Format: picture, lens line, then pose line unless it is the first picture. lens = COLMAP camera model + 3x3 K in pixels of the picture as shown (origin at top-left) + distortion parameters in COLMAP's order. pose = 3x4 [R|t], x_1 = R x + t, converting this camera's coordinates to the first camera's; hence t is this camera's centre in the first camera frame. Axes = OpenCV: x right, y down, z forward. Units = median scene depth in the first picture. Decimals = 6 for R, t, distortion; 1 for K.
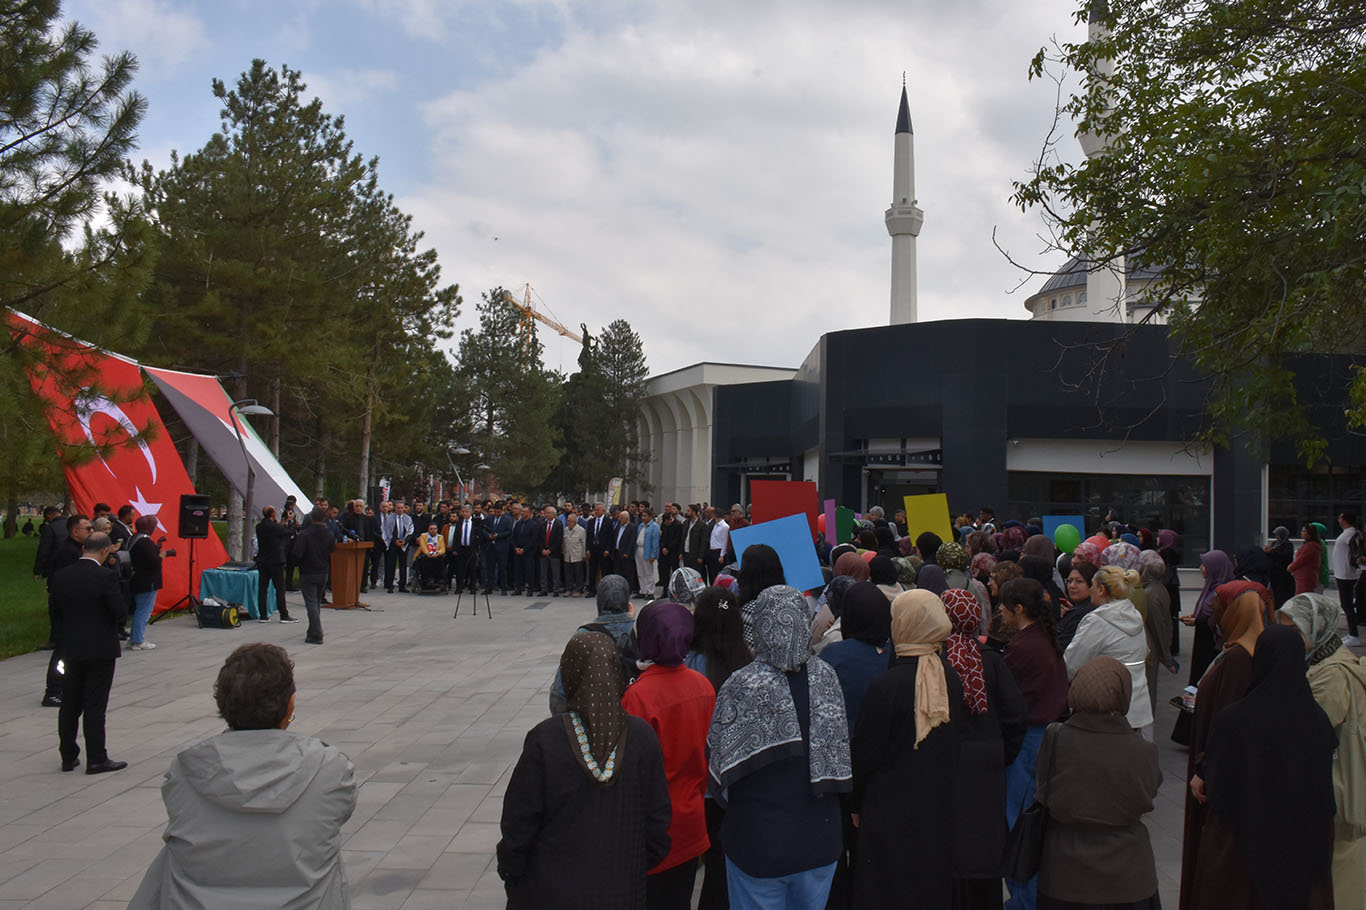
lens RADIAL K [[1156.7, 0, 683.0], [0, 1156.7, 455.0], [0, 0, 1]] dist [-0.144635, 0.117837]
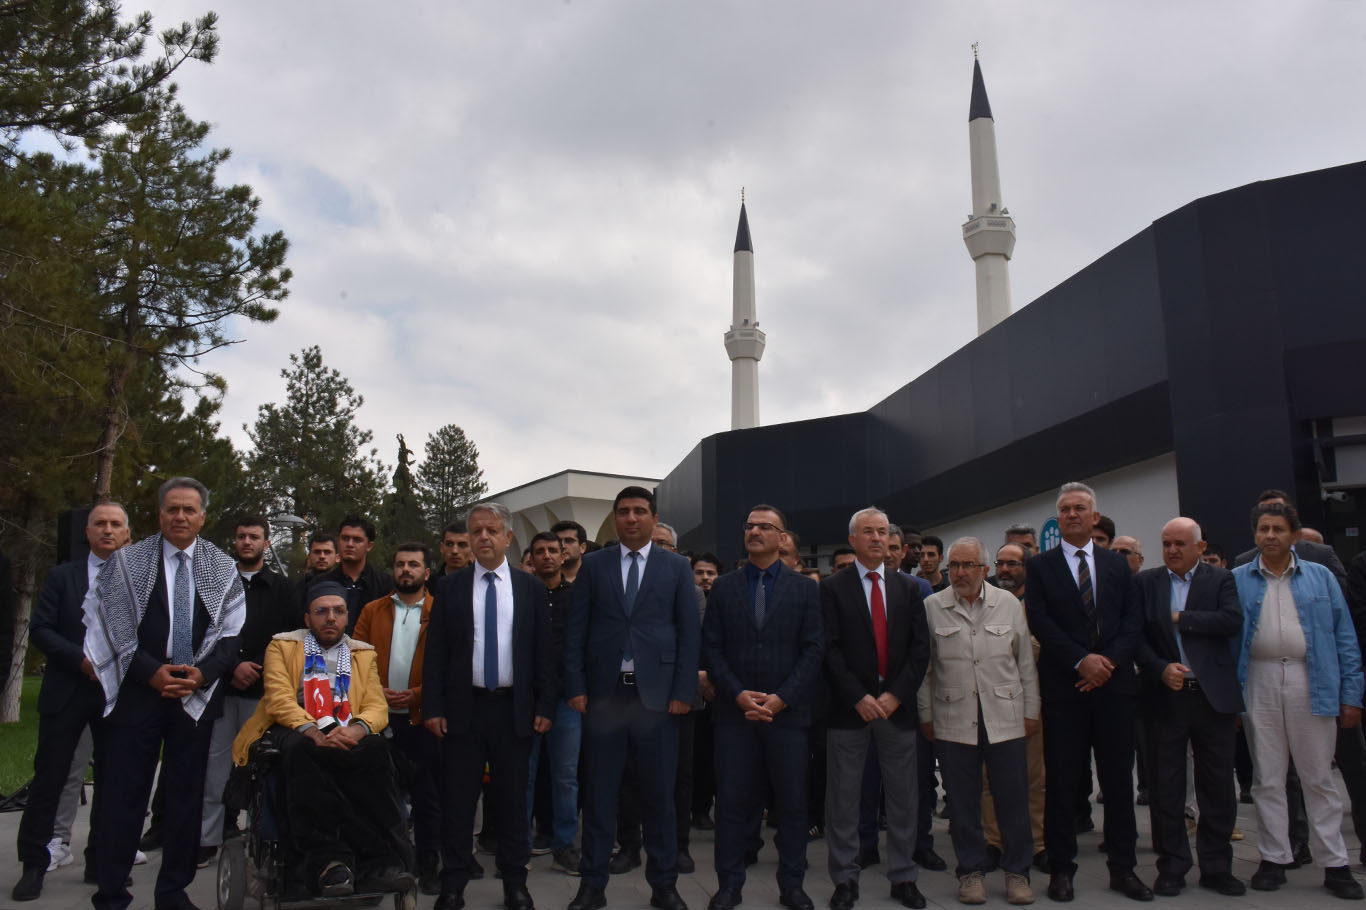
lens RADIAL K [[1156.7, 0, 683.0], [0, 1156.7, 455.0], [0, 0, 1]] dist [-0.144635, 0.117837]
pose [[0.981907, 0.014961, 0.188769, -0.065536], [0.011116, 0.990601, -0.136332, 0.021917], [-0.189035, 0.135964, 0.972512, 0.261035]]
